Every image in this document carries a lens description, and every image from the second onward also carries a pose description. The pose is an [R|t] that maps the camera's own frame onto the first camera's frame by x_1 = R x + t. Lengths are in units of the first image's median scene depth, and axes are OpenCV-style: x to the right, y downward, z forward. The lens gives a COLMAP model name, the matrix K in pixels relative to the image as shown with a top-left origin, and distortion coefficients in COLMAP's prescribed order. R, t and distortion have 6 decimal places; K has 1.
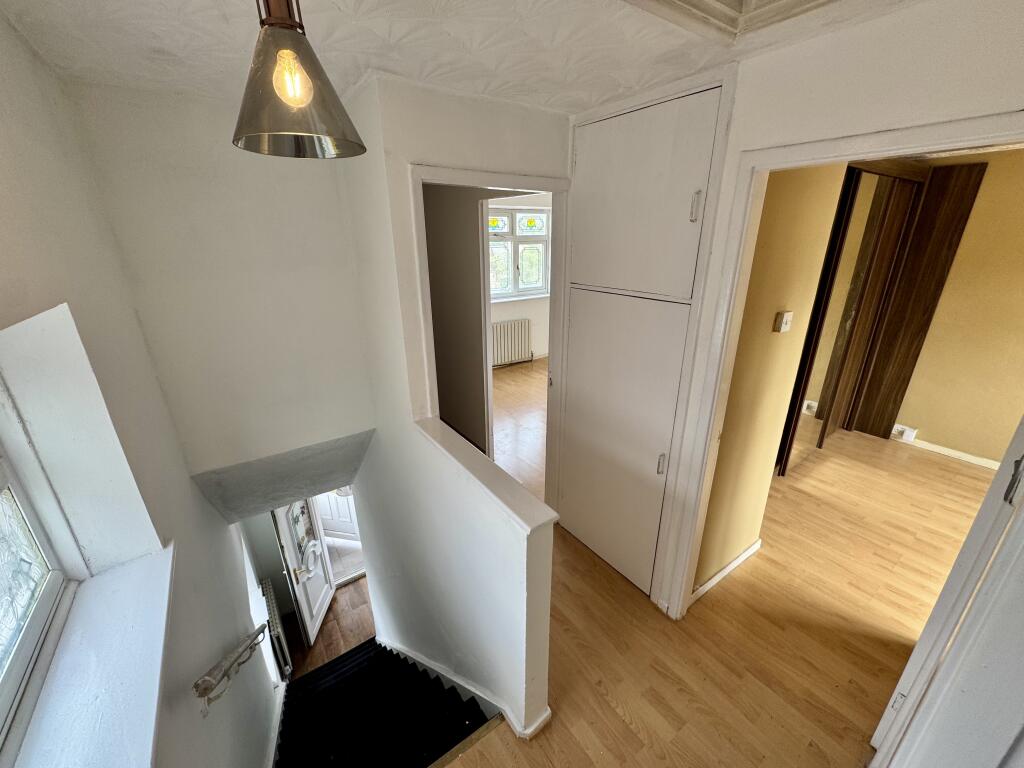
lens RADIAL K [[408.9, 0, 512.0], [0, 408.9, 384.0], [0, 0, 1]] dist [-0.003161, 0.000190]
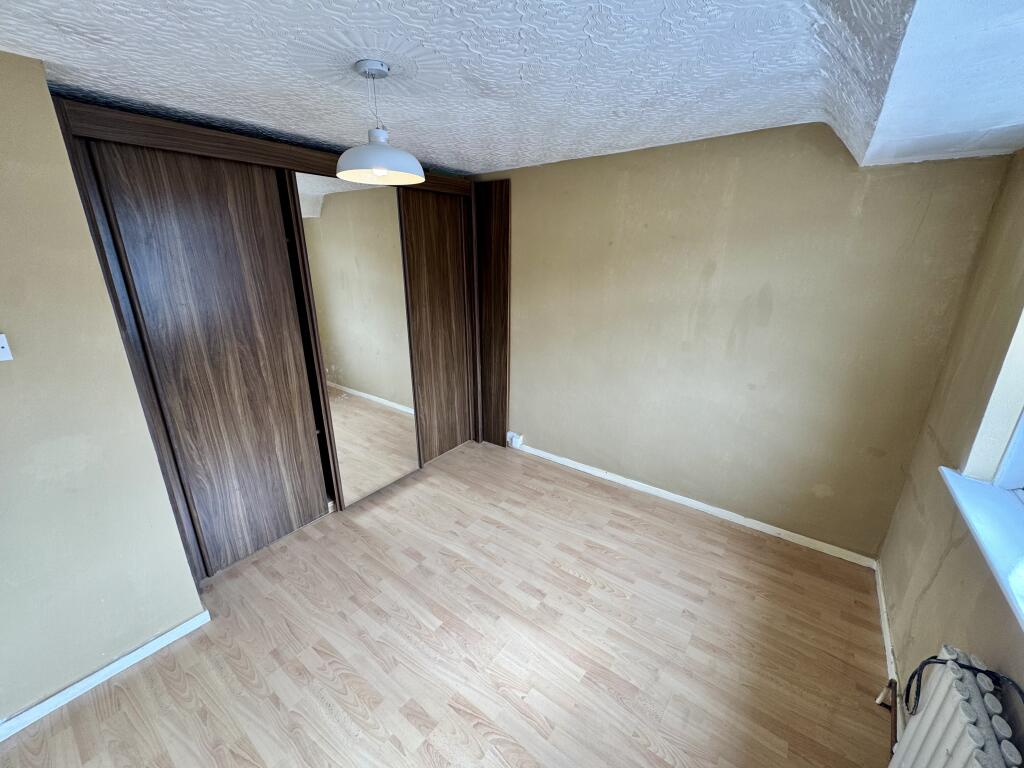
lens RADIAL K [[408.9, 0, 512.0], [0, 408.9, 384.0], [0, 0, 1]] dist [-0.003161, 0.000190]
pose [[0.952017, -0.085767, 0.293781, 0.453780], [0.099388, 0.994543, -0.031726, 0.009081], [-0.289456, 0.059402, 0.955346, 0.012852]]
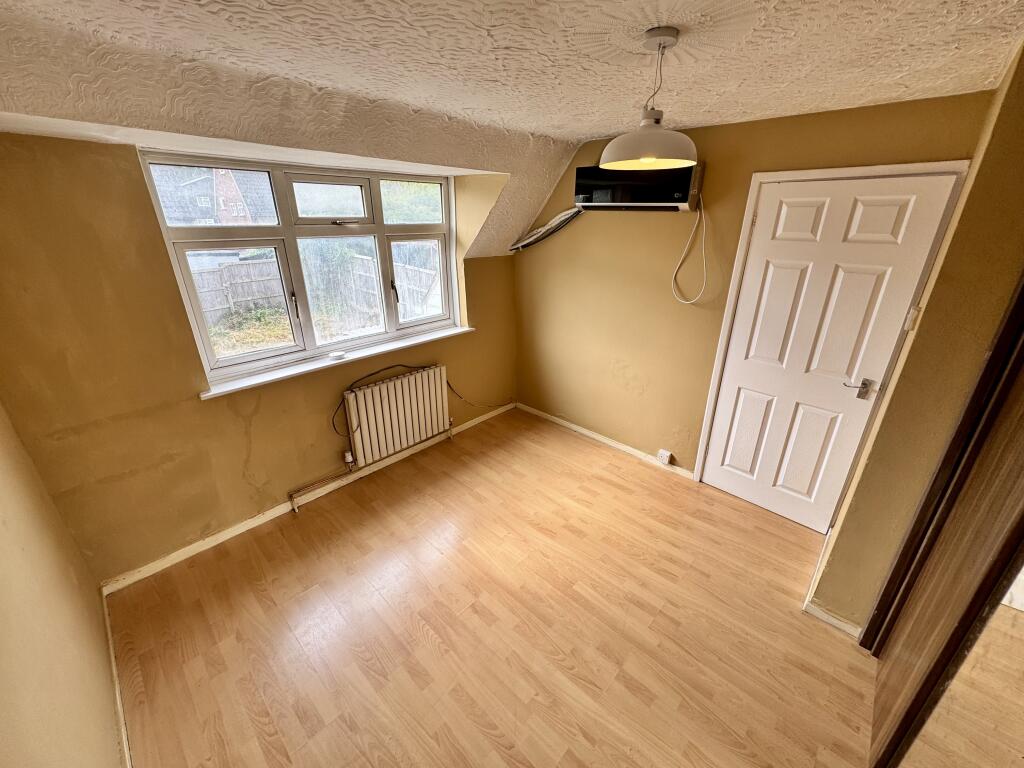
lens RADIAL K [[408.9, 0, 512.0], [0, 408.9, 384.0], [0, 0, 1]] dist [-0.003161, 0.000190]
pose [[-0.979600, 0.083428, -0.182819, 0.600368], [-0.061480, 0.741705, 0.667902, -0.208697], [0.191320, 0.665517, -0.721446, 0.546171]]
